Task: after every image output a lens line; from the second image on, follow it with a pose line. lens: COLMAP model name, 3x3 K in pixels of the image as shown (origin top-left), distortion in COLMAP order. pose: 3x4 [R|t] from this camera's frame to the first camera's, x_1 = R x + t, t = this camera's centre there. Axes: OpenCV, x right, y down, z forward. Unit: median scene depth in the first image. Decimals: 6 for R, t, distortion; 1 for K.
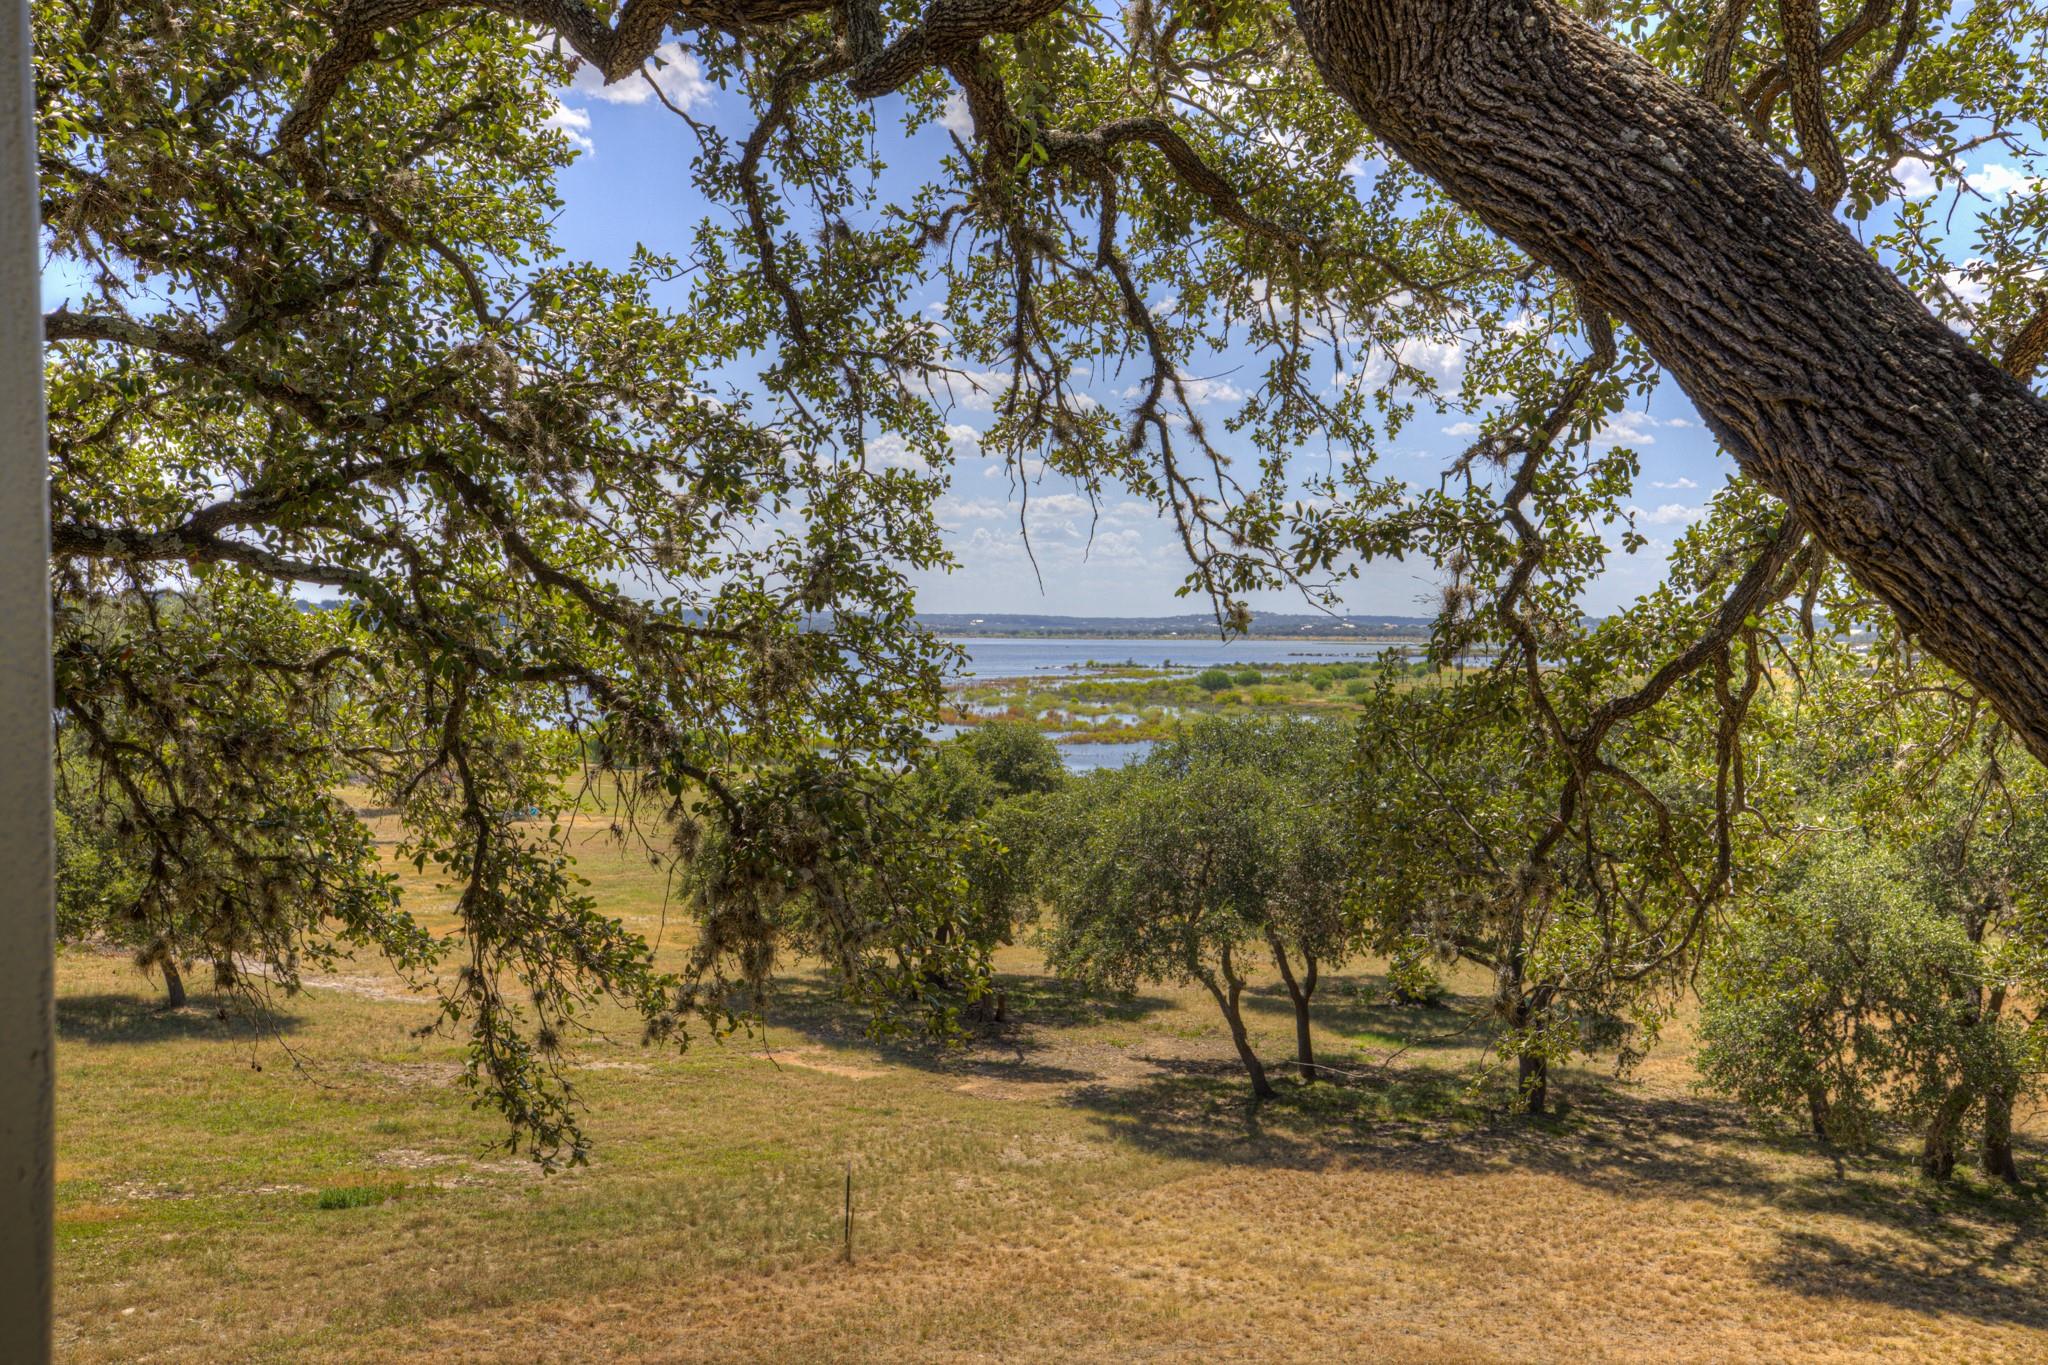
lens RADIAL K [[1922.3, 0, 1012.6], [0, 1922.3, 672.8], [0, 0, 1]] dist [0.060416, 0.000000]
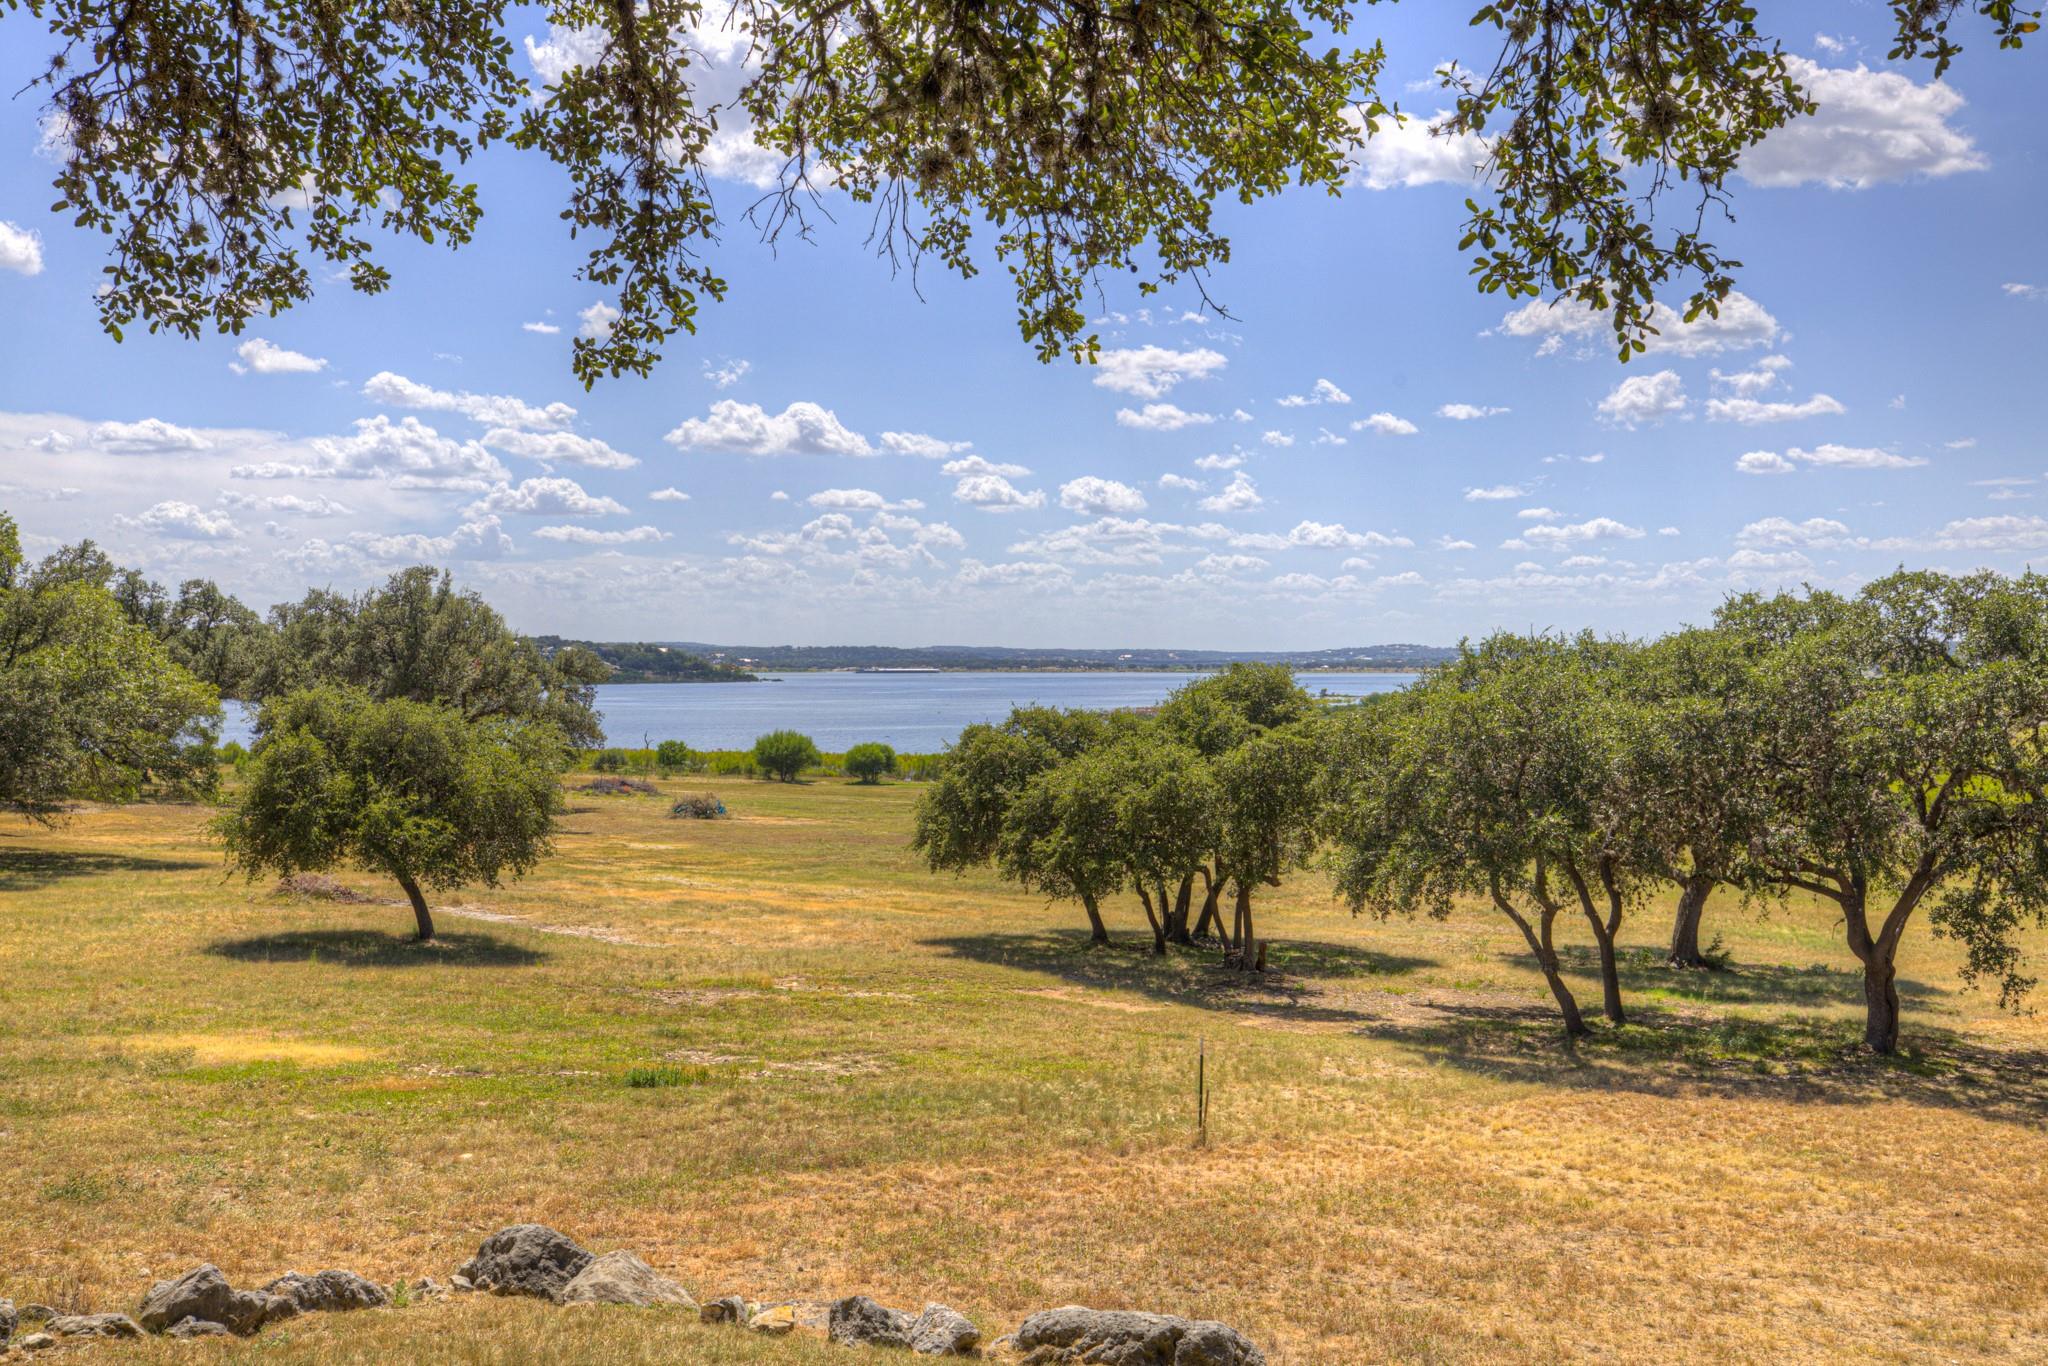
lens RADIAL K [[1922.3, 0, 1008.7], [0, 1922.3, 689.9], [0, 0, 1]] dist [0.060416, 0.000000]
pose [[0.997072, -0.004264, -0.076349, -0.085273], [0.003386, 0.999927, -0.011620, 0.080027], [0.076393, 0.011327, 0.997013, 0.070294]]
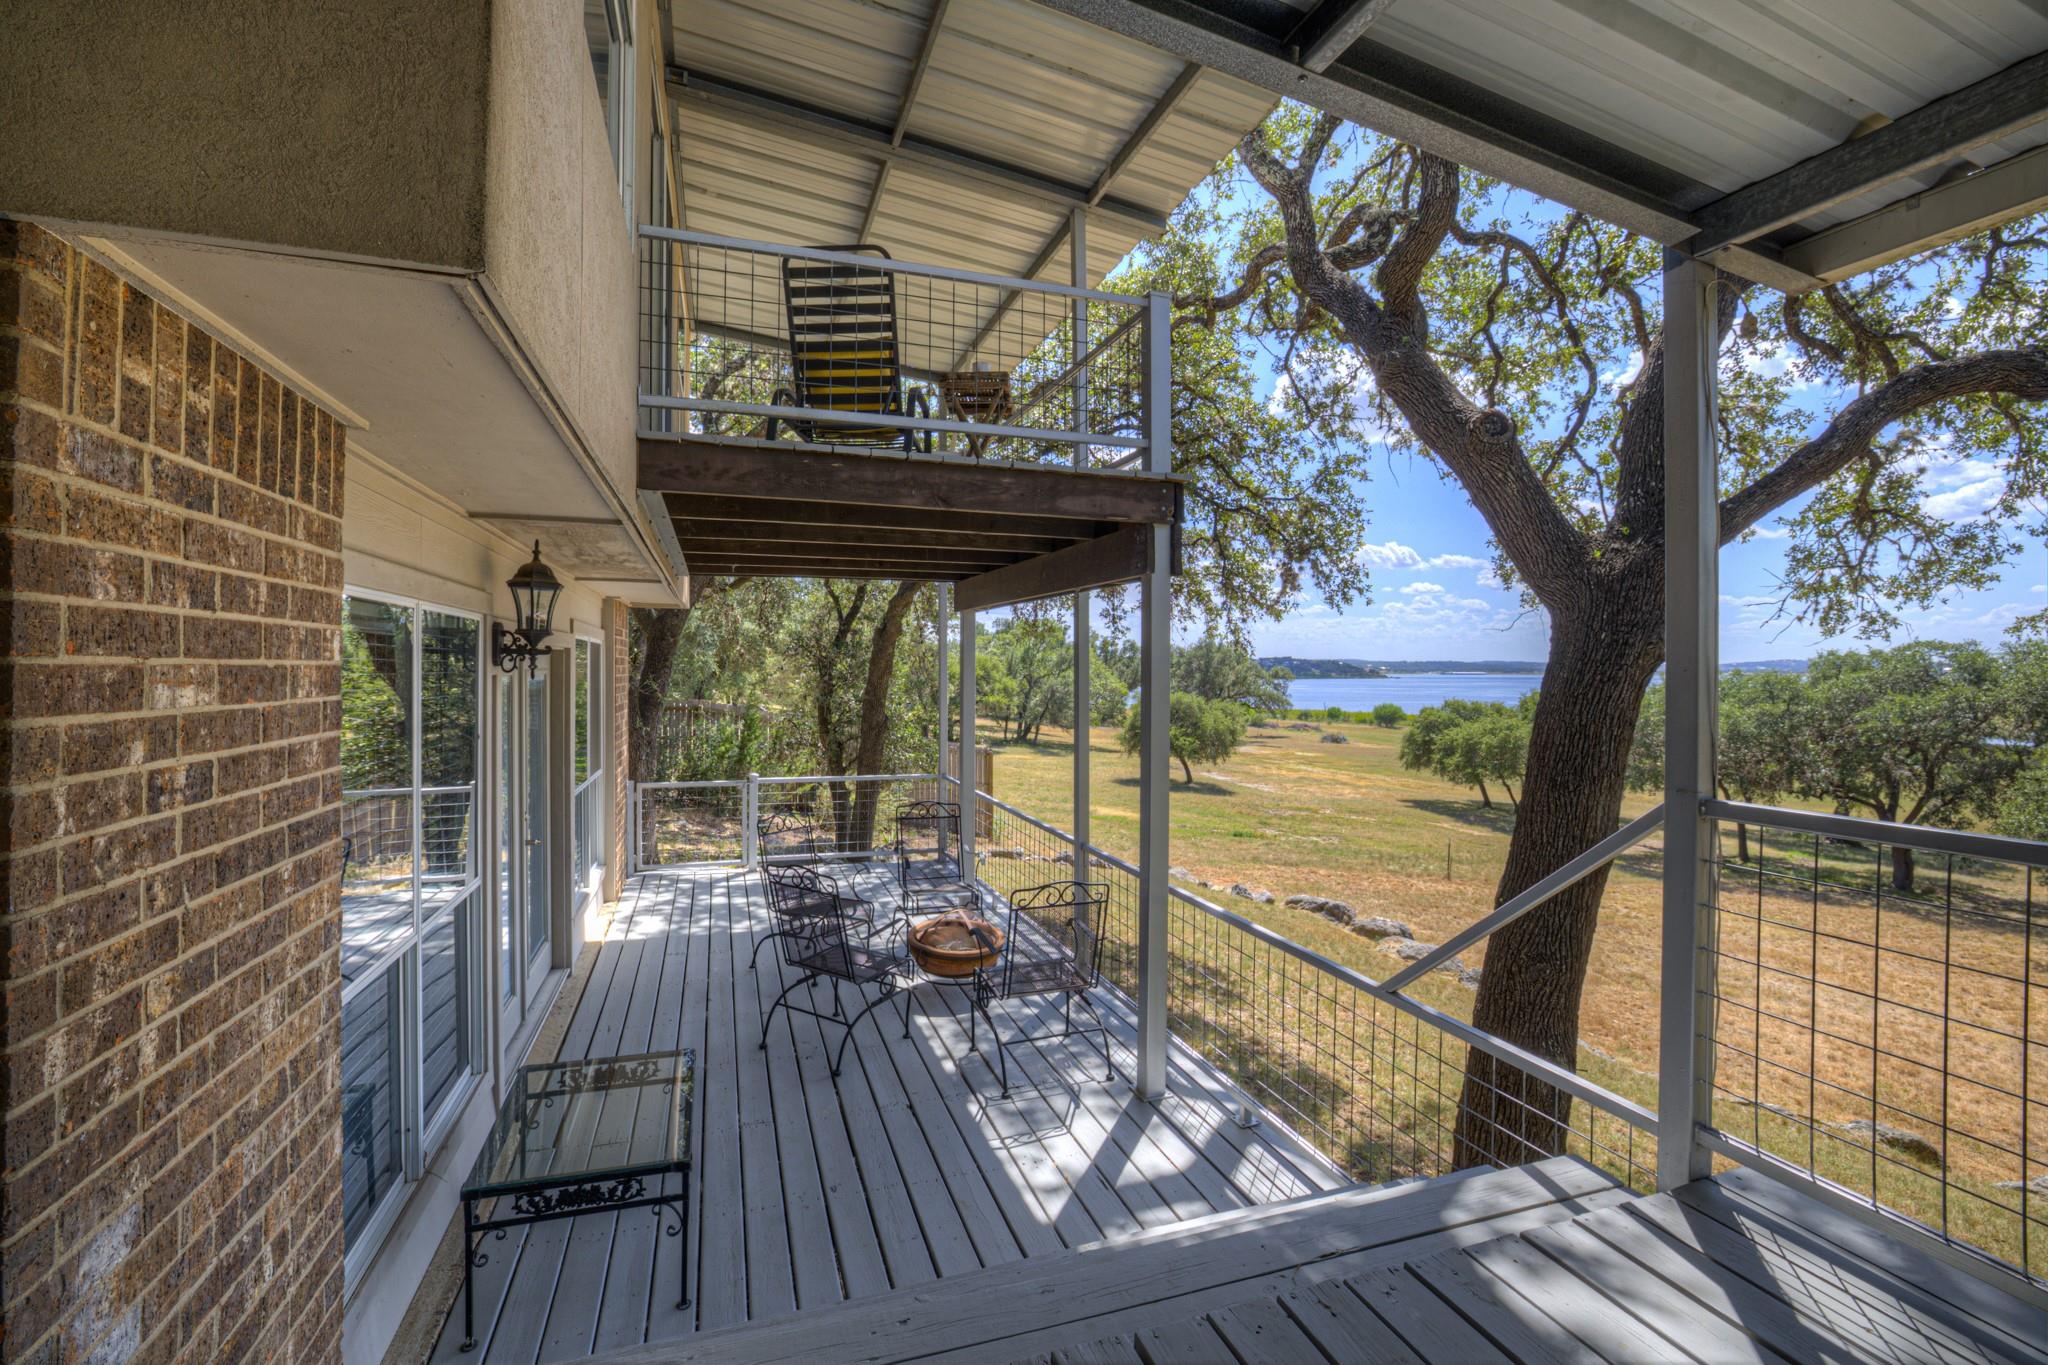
lens RADIAL K [[878.4, 0, 1024.5], [0, 878.4, 676.0], [0, 0, 1]] dist [-0.016354, -0.000198]
pose [[0.823008, 0.002422, -0.568024, 0.072706], [-0.012678, 0.999820, -0.014106, 0.066229], [0.567888, 0.018810, 0.822891, -0.118849]]
